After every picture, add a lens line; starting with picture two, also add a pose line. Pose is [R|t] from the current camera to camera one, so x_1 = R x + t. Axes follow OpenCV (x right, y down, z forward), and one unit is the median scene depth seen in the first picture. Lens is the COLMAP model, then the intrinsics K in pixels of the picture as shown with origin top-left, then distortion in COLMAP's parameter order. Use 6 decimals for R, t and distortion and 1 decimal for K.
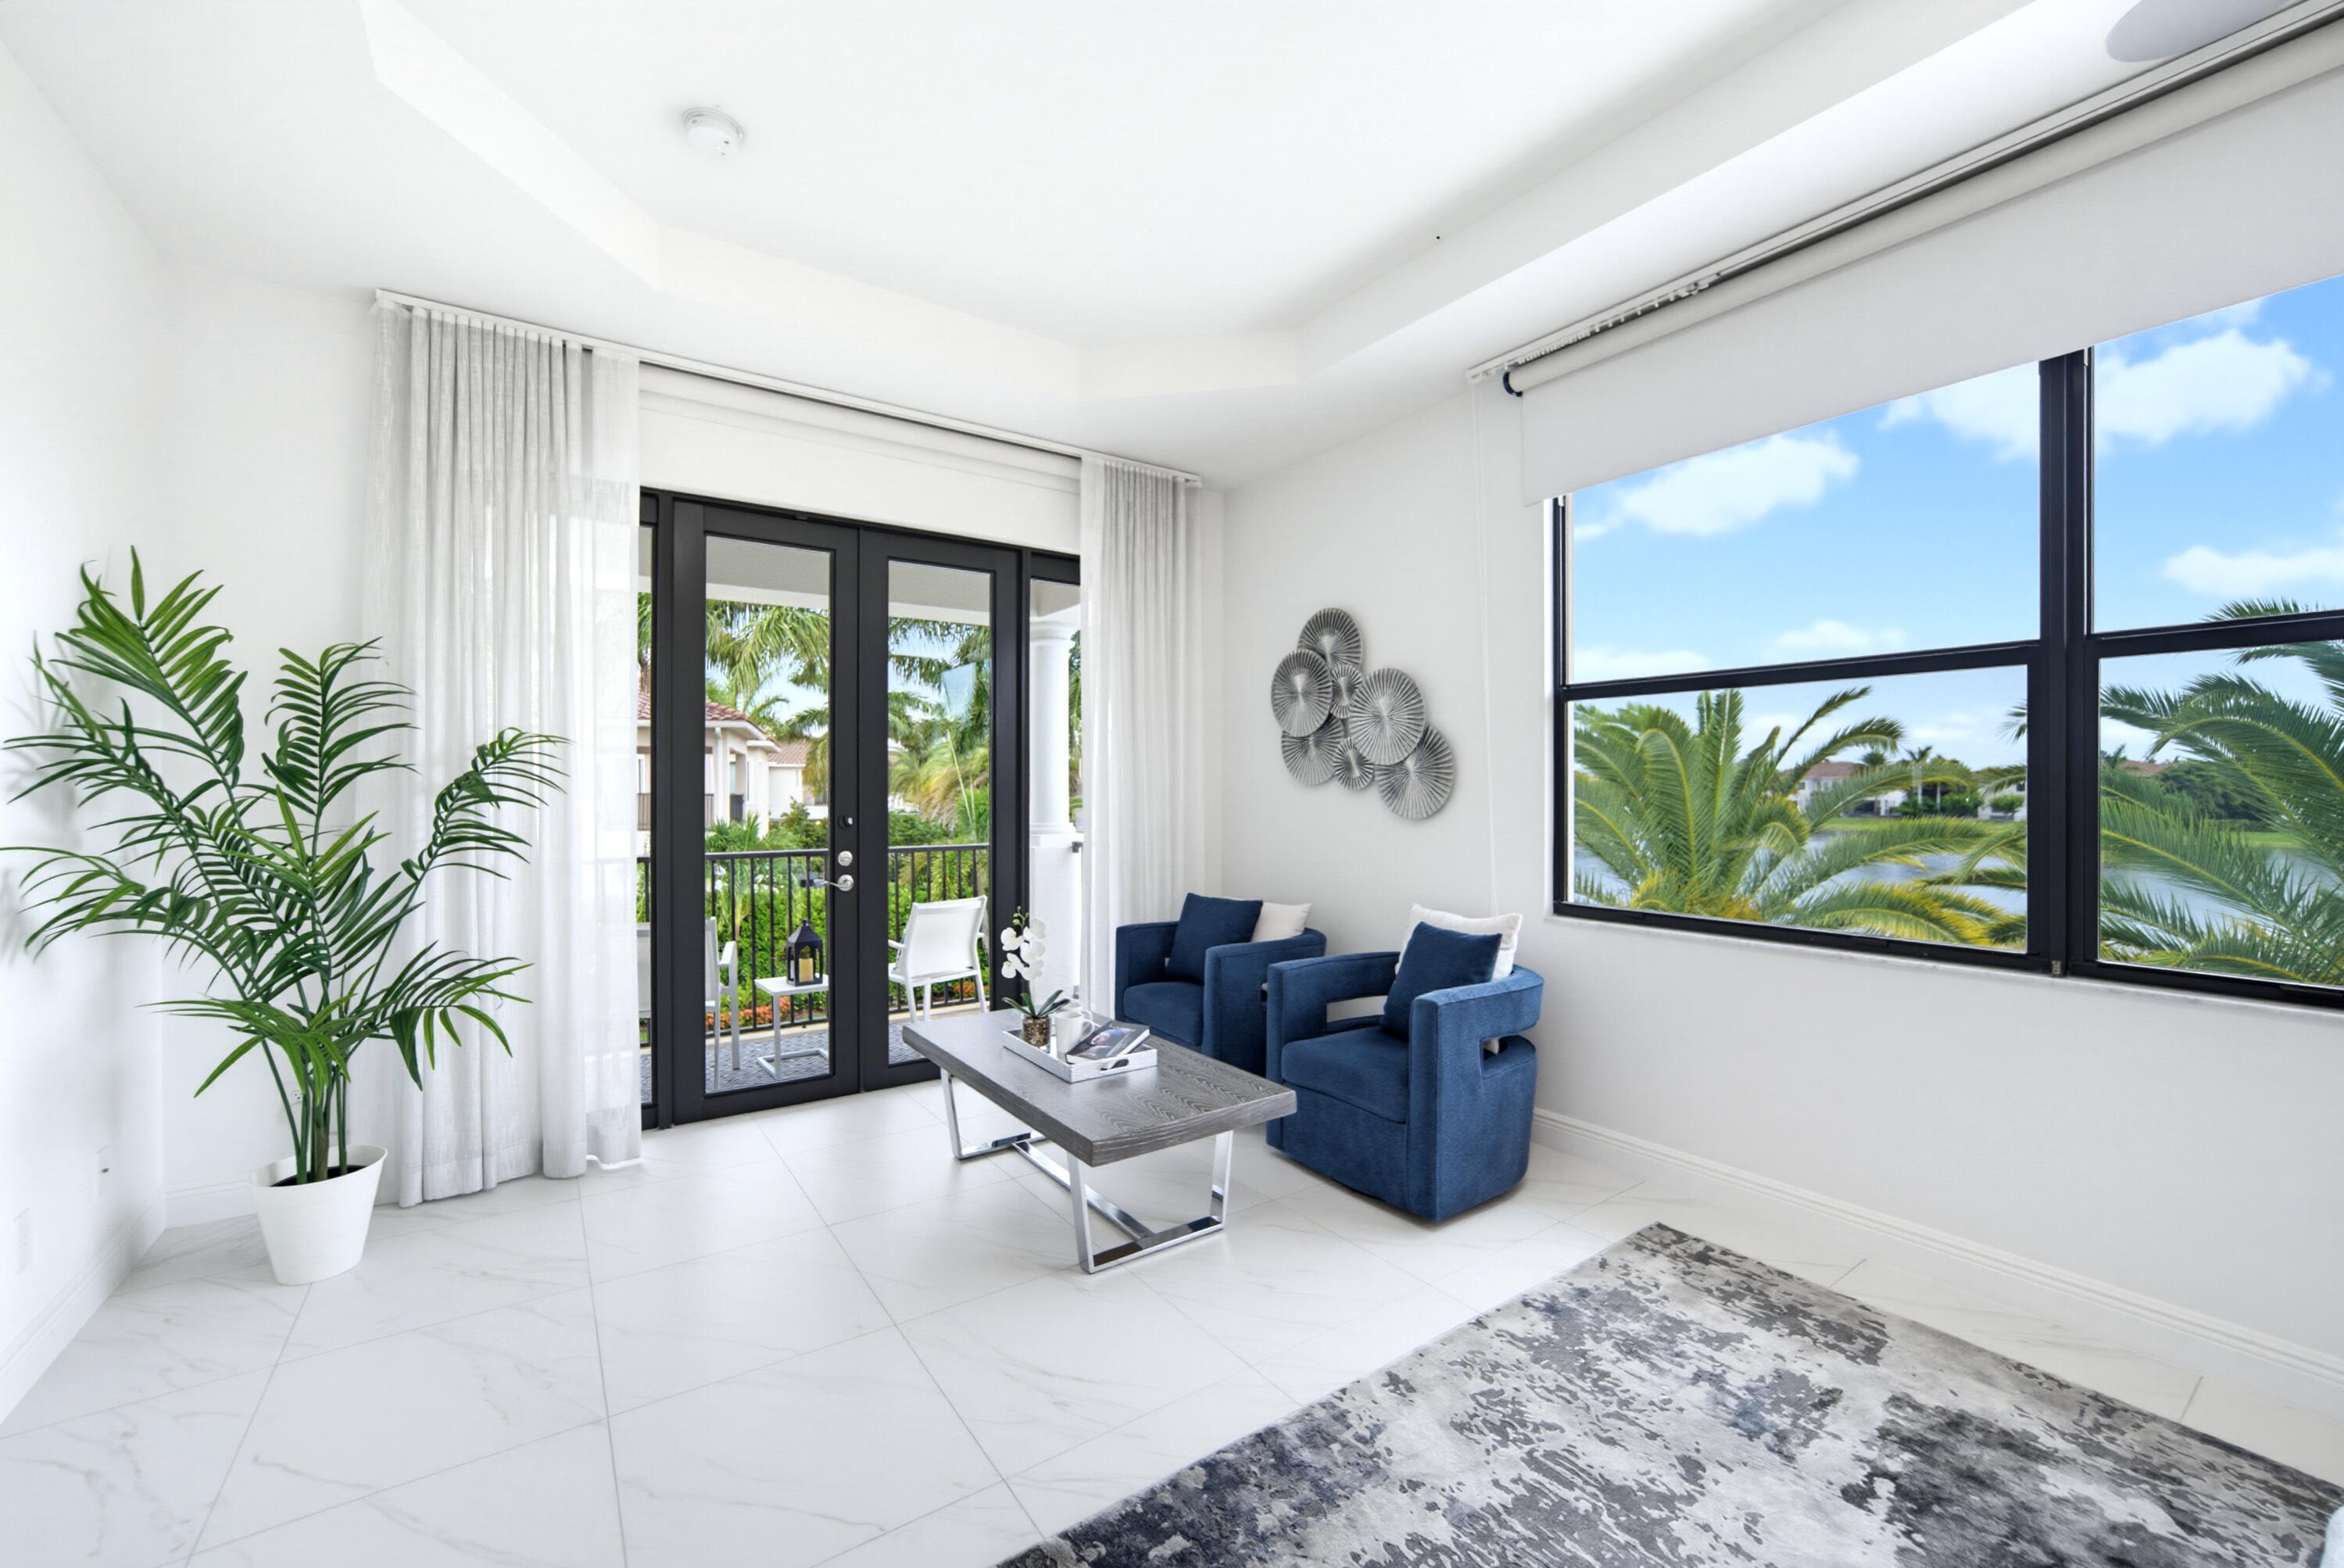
lens RADIAL K [[945.4, 0, 1172.0], [0, 945.4, 784.0], [0, 0, 1]] dist [0.000993, 0.004976]
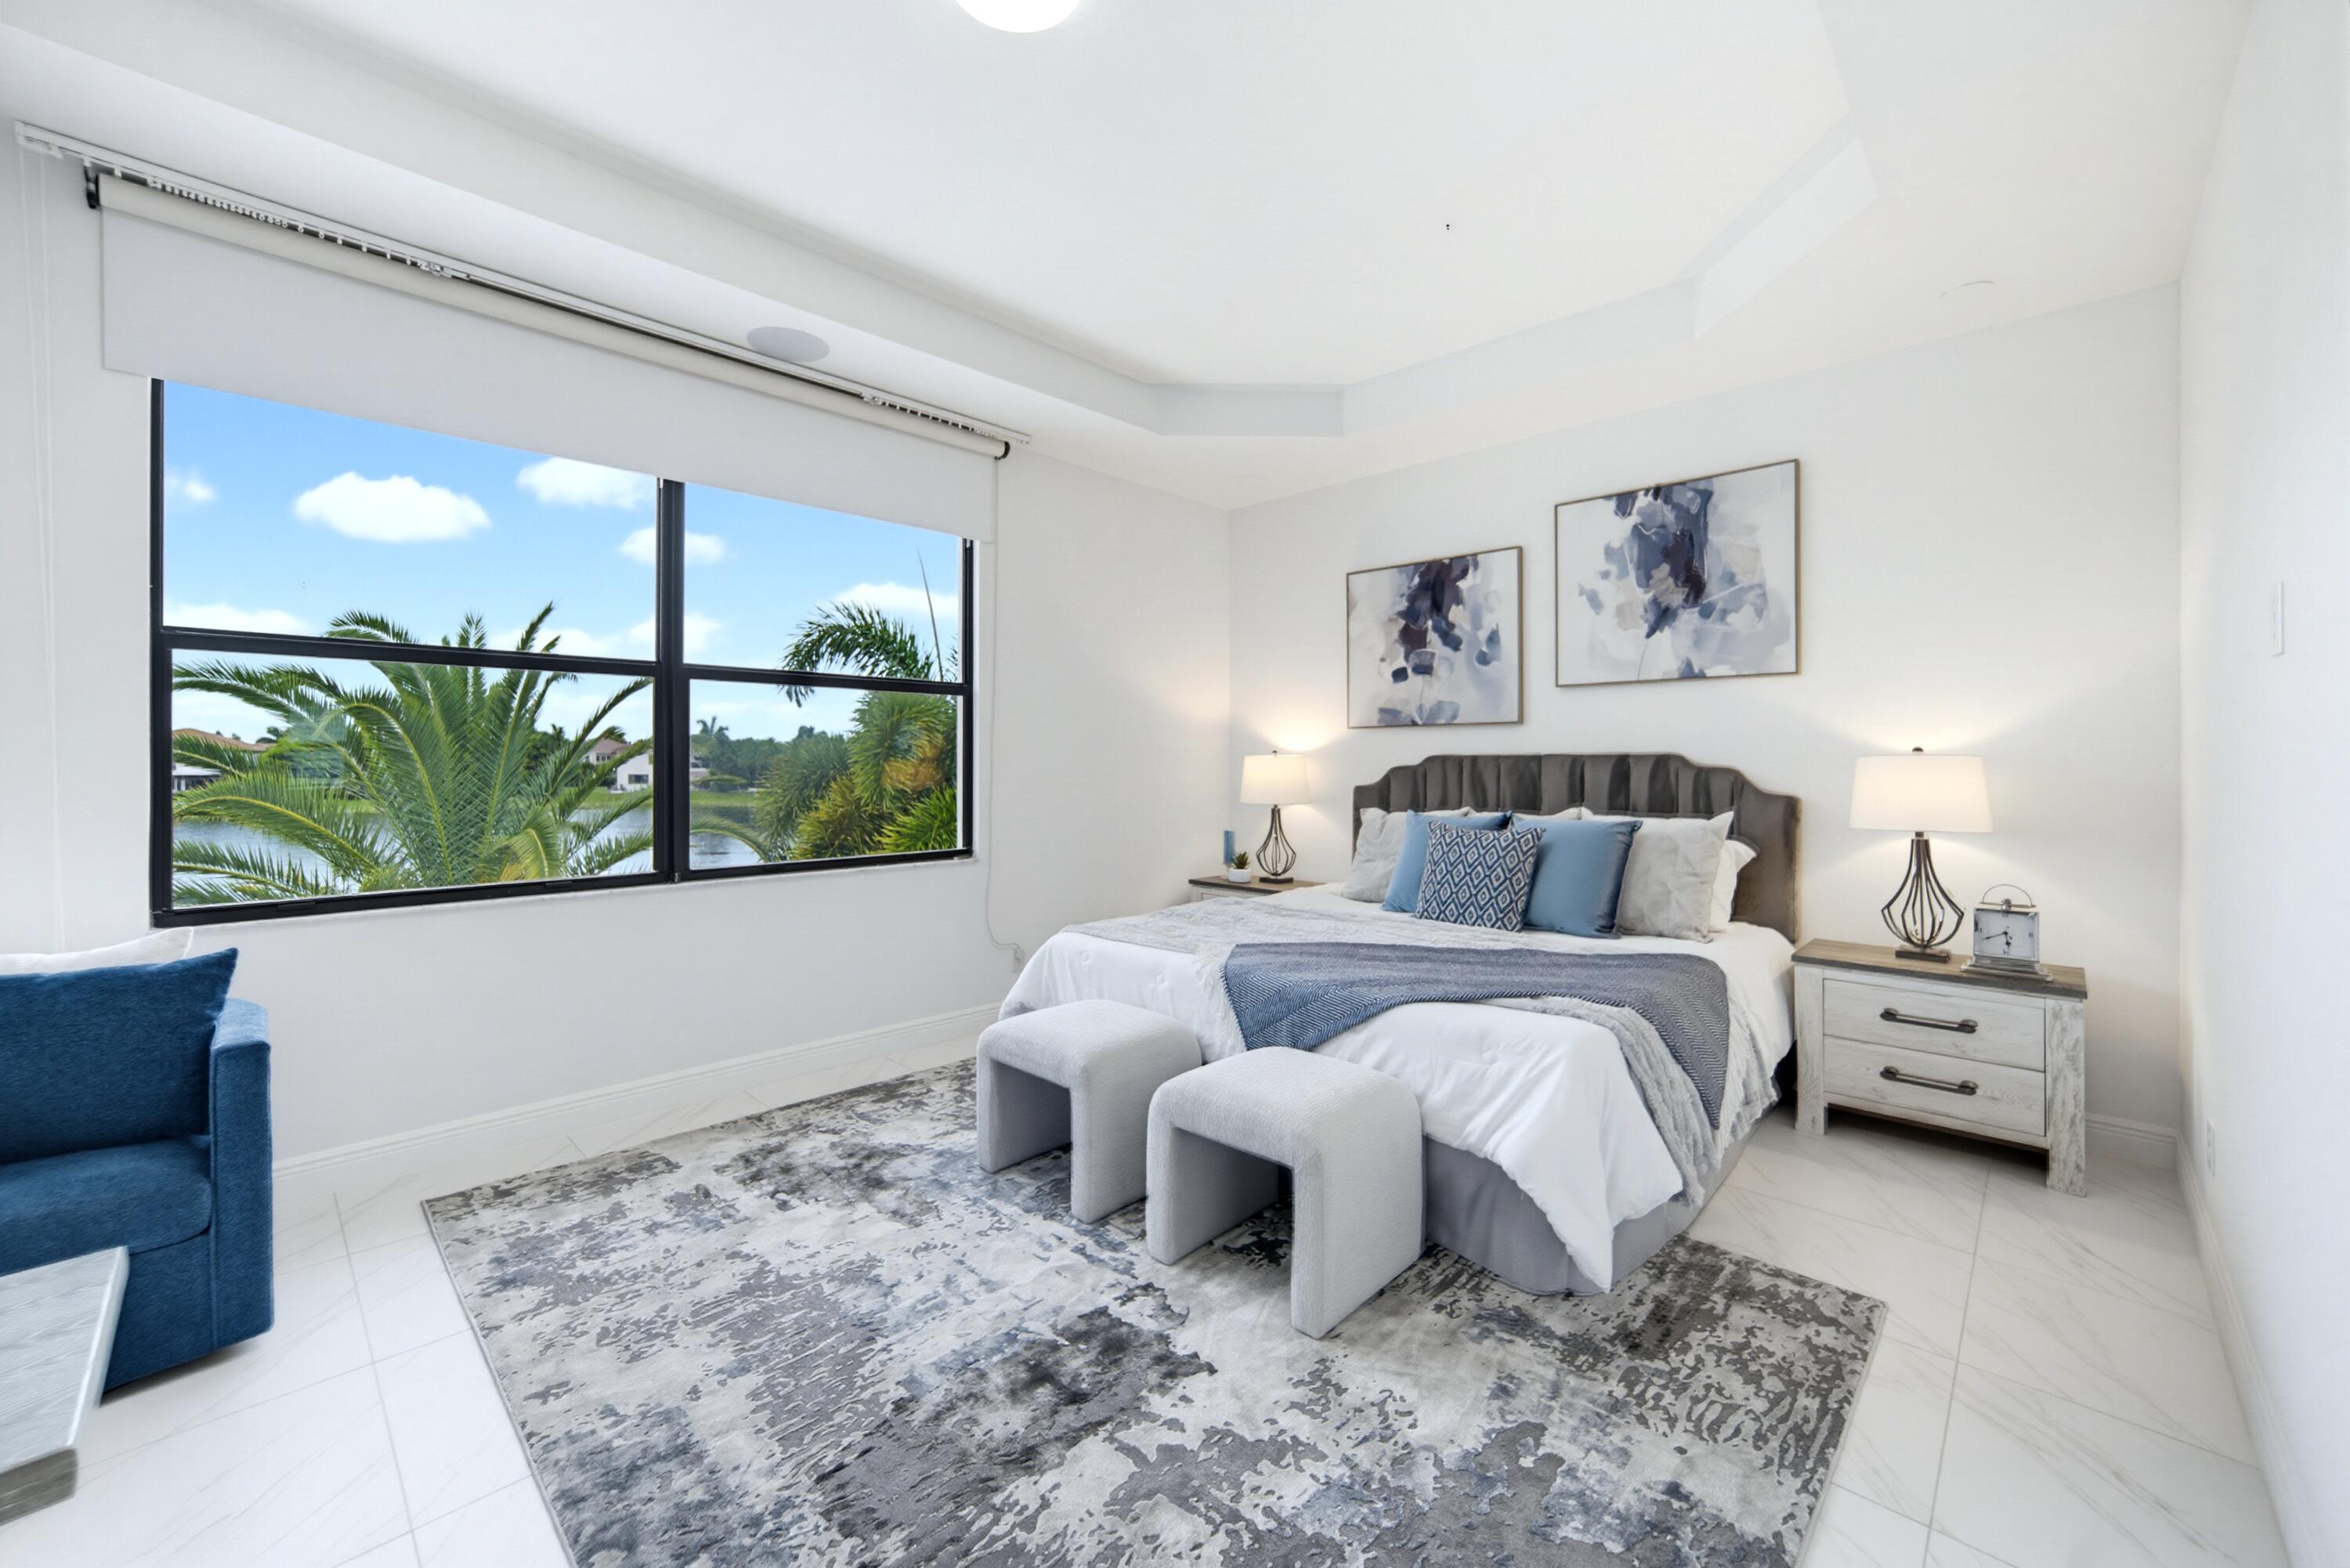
lens RADIAL K [[941.5, 0, 1131.7], [0, 941.5, 780.8], [0, 0, 1]] dist [-0.001460, -0.000208]
pose [[-0.170553, -0.014652, 0.985240, -0.720644], [0.000852, 0.999887, 0.015017, 0.013309], [-0.985348, 0.003401, -0.170522, 0.551374]]
